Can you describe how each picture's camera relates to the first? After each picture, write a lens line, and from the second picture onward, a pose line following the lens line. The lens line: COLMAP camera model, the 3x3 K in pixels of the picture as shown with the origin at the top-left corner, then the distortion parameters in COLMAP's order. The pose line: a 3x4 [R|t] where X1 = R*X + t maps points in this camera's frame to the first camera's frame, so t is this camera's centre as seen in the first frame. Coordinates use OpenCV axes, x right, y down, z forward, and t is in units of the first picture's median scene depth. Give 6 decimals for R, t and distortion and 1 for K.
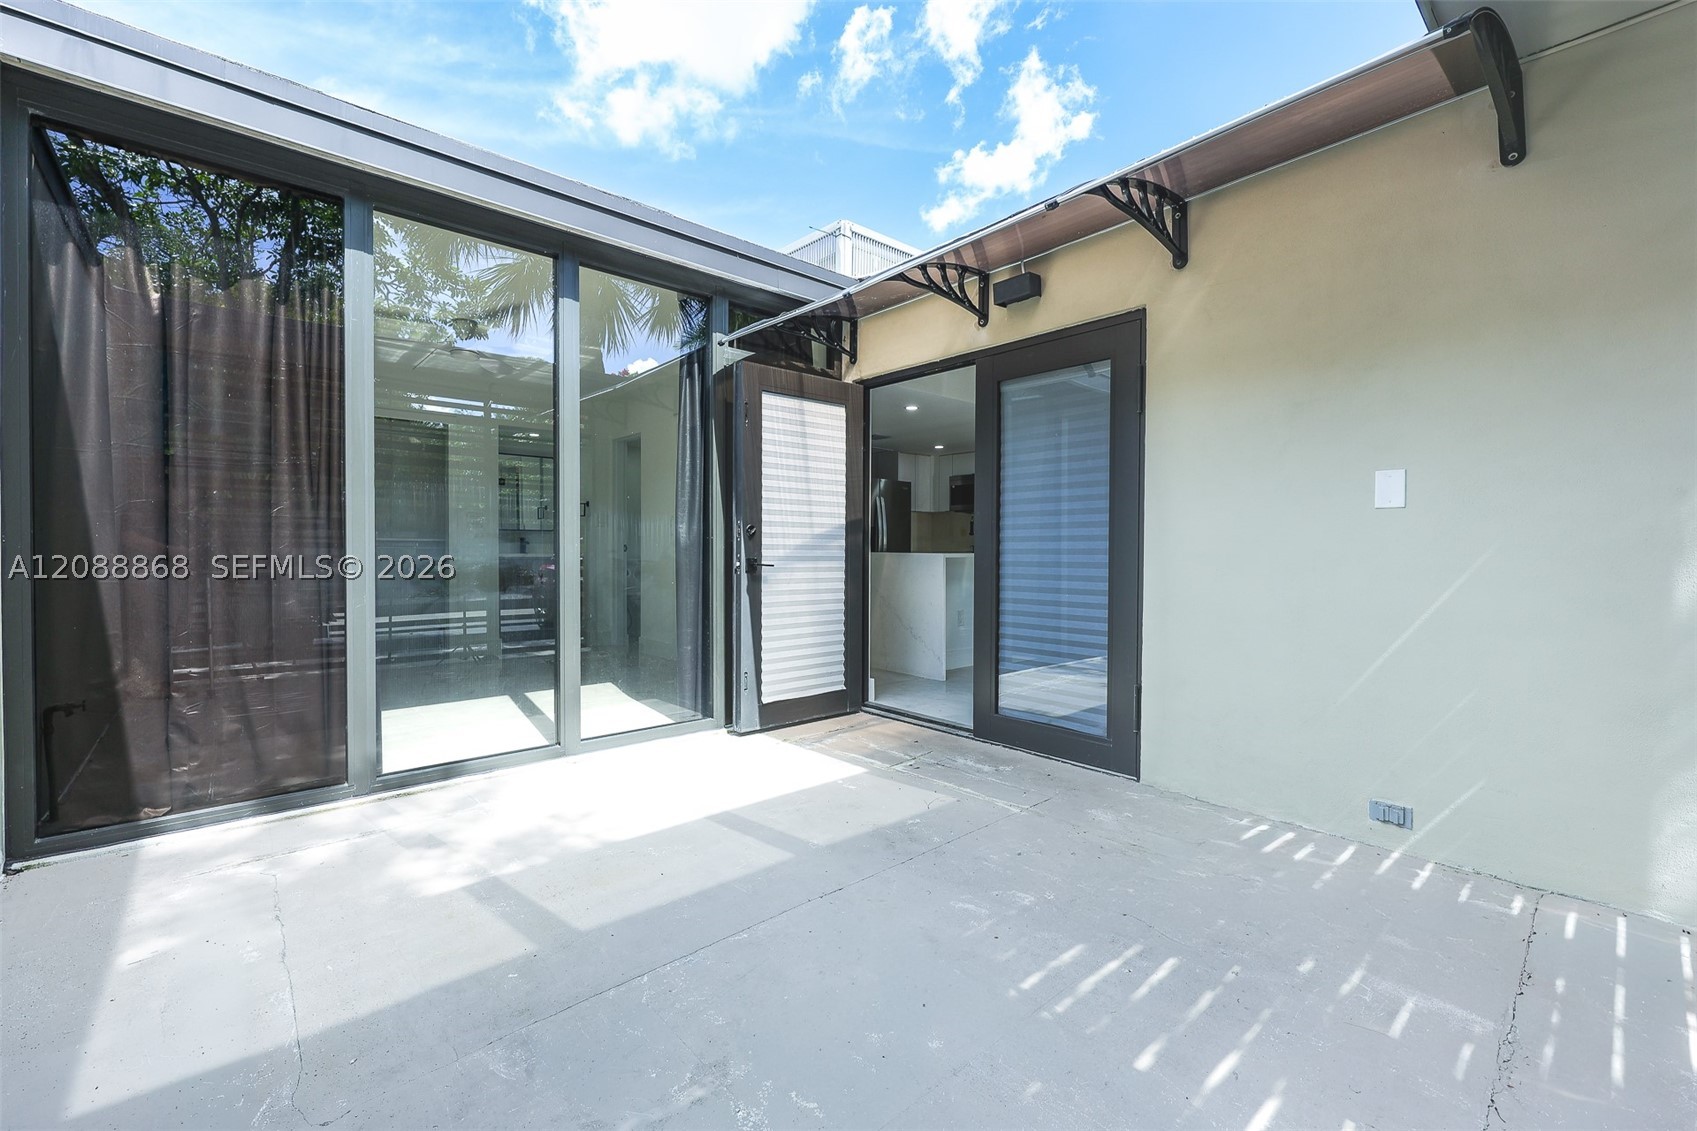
lens RADIAL K [[736.6, 0, 848.5], [0, 736.6, 565.5], [0, 0, 1]] dist [0.000715, 0.000081]
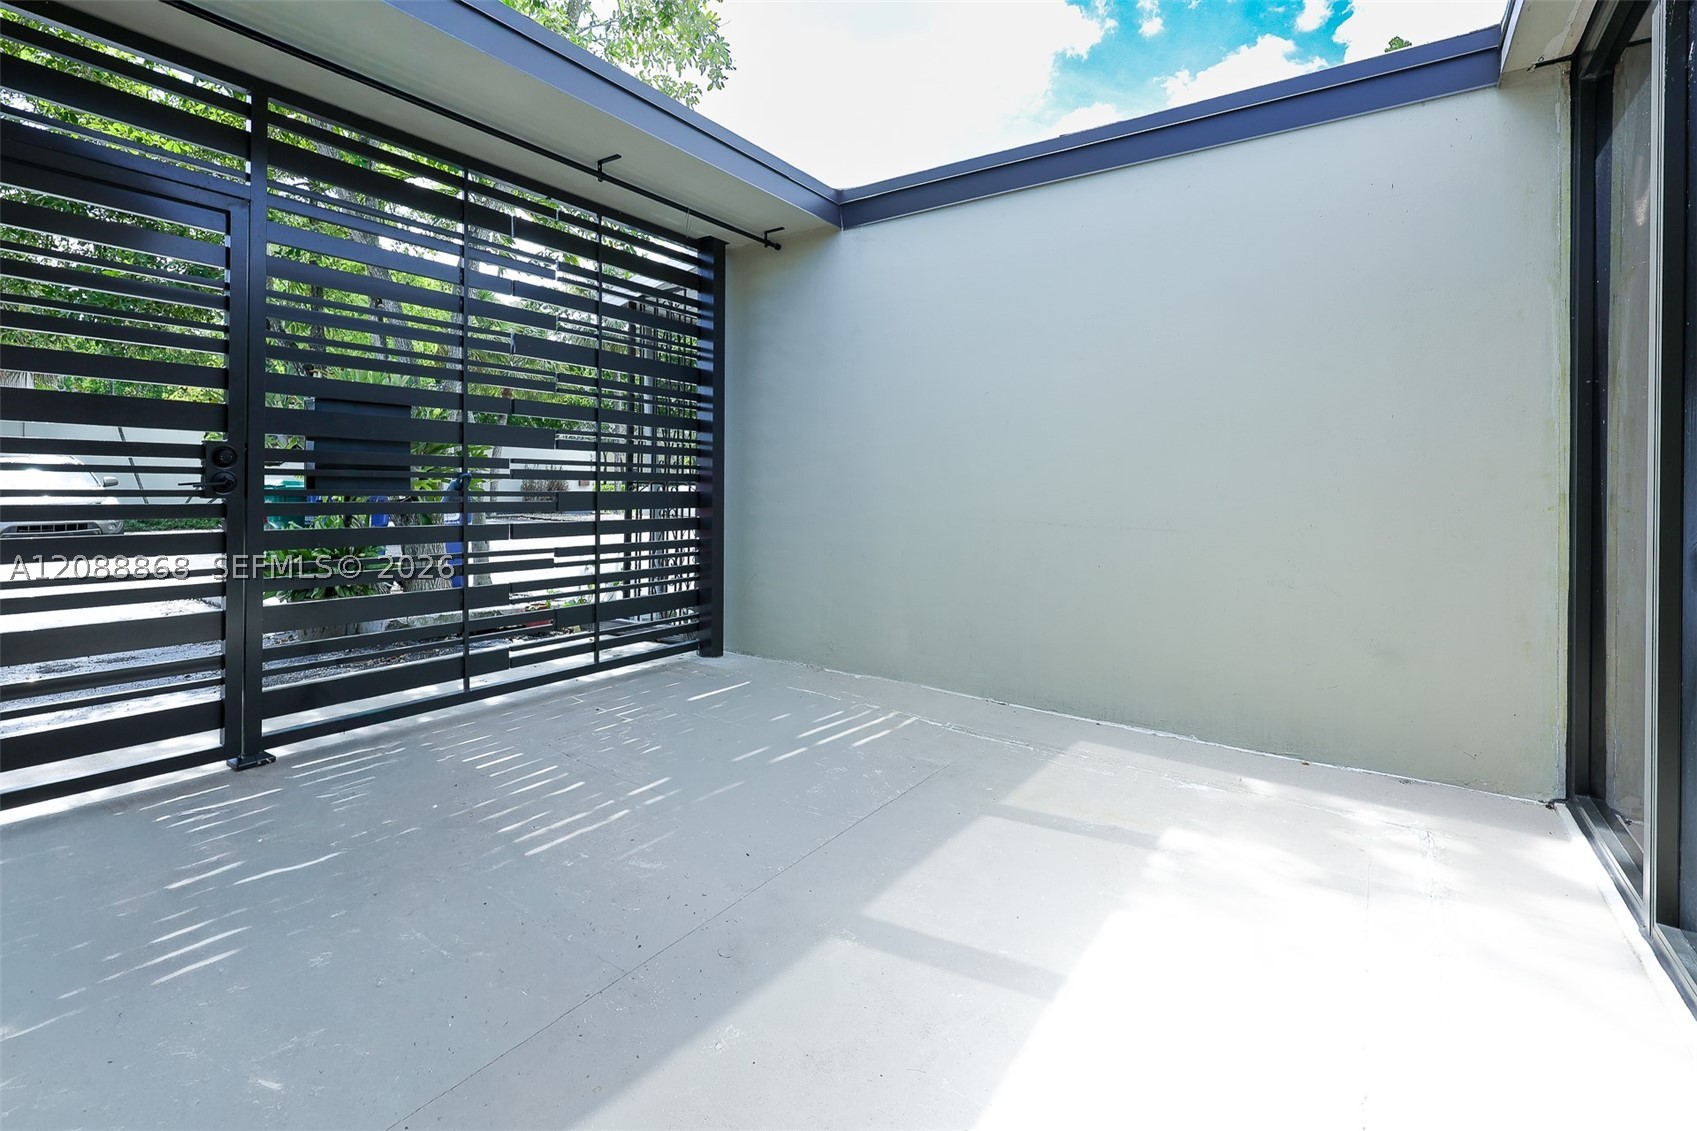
lens RADIAL K [[736.6, 0, 848.5], [0, 736.6, 565.5], [0, 0, 1]] dist [0.000715, 0.000081]
pose [[-0.972154, 0.006168, -0.234262, 0.125306], [-0.025557, 0.990901, 0.132145, -0.055105], [0.232945, 0.134453, -0.963151, 1.855861]]
